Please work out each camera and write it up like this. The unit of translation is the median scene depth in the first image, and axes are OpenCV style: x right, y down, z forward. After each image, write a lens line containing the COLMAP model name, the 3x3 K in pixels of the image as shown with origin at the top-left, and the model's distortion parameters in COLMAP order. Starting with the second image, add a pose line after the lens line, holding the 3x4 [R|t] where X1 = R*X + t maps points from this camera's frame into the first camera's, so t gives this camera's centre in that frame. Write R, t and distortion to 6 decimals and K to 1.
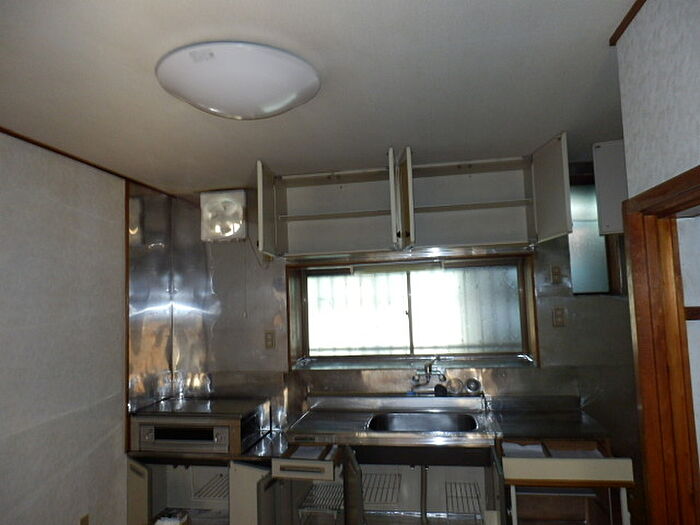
lens RADIAL K [[482.5, 0, 349.4], [0, 482.5, 262.3], [0, 0, 1]] dist [-0.014151, 0.009644]
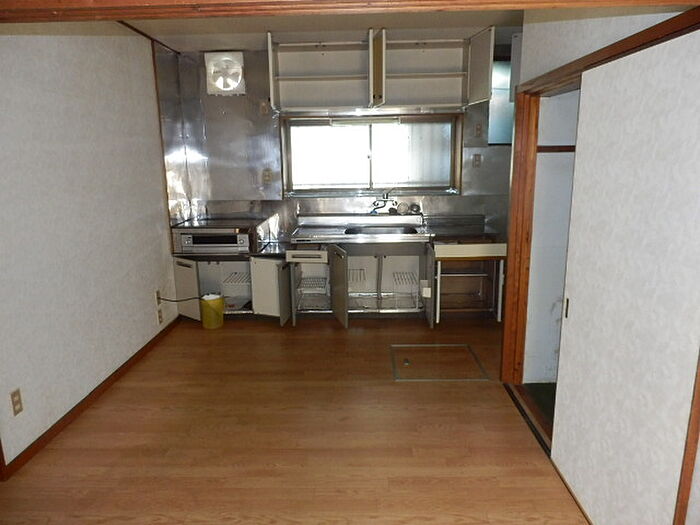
lens RADIAL K [[482.5, 0, 353.0], [0, 482.5, 260.3], [0, 0, 1]] dist [-0.014151, 0.009644]
pose [[0.988224, -0.014438, 0.152330, -0.147743], [-0.029780, 0.958353, 0.284029, 0.002961], [-0.150086, -0.285221, 0.946638, -0.375402]]
